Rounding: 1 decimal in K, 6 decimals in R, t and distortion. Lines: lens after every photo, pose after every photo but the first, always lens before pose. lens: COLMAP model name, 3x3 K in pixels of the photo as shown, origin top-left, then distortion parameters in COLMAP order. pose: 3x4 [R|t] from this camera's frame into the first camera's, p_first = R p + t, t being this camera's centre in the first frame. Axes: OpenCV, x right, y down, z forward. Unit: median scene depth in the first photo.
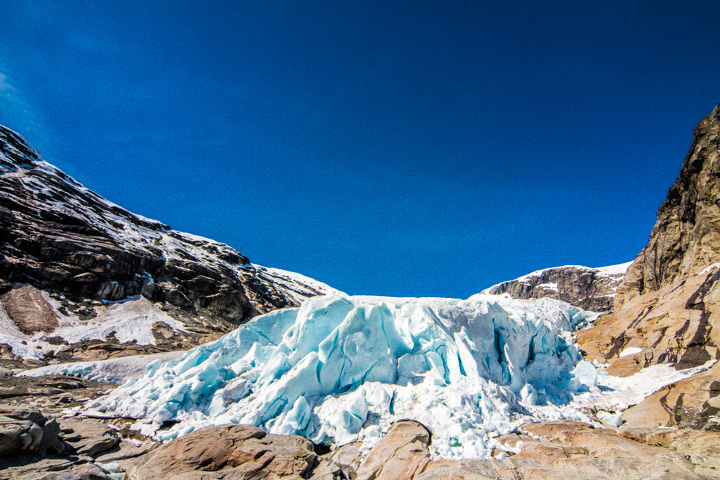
lens RADIAL K [[396.3, 0, 362.4], [0, 396.3, 246.6], [0, 0, 1]] dist [-0.009668, -0.000084]
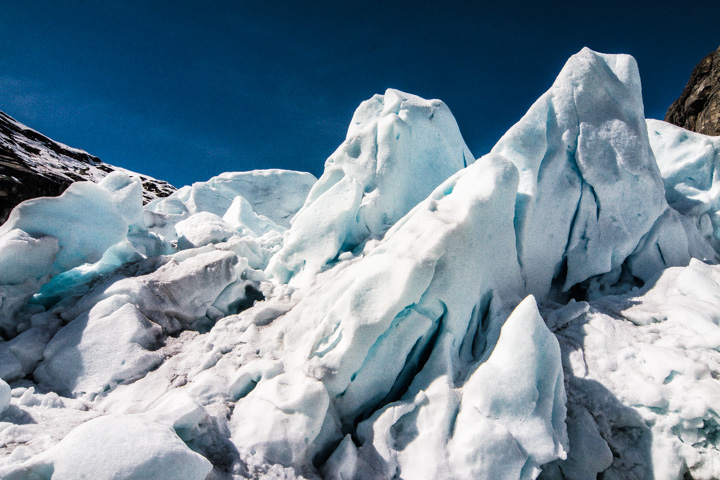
lens RADIAL K [[396.3, 0, 361.6], [0, 396.3, 245.0], [0, 0, 1]] dist [-0.009668, -0.000084]
pose [[0.991419, 0.032422, 0.126635, -0.088552], [-0.046232, 0.993109, 0.107690, 0.108915], [-0.122271, -0.112620, 0.986086, 0.264486]]
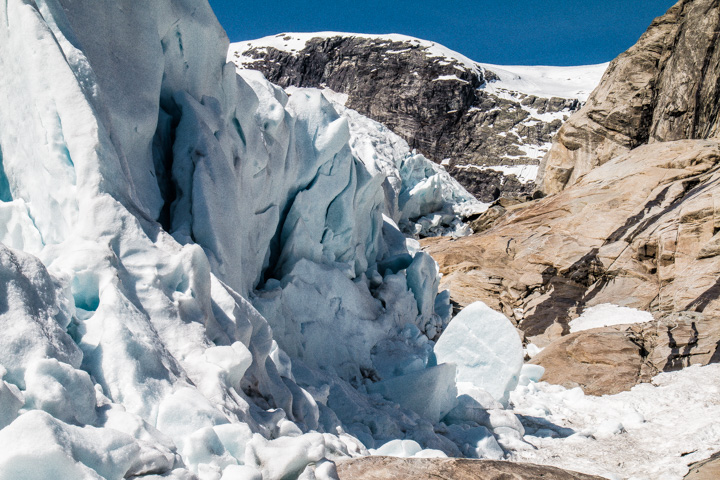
lens RADIAL K [[1656.8, 0, 359.2], [0, 1656.8, 239.8], [0, 0, 1]] dist [0.367163, 0.000000]
pose [[0.876743, 0.134560, 0.461753, 0.024527], [-0.232085, 0.959257, 0.161129, 0.070938], [-0.421259, -0.248435, 0.872251, 0.117723]]
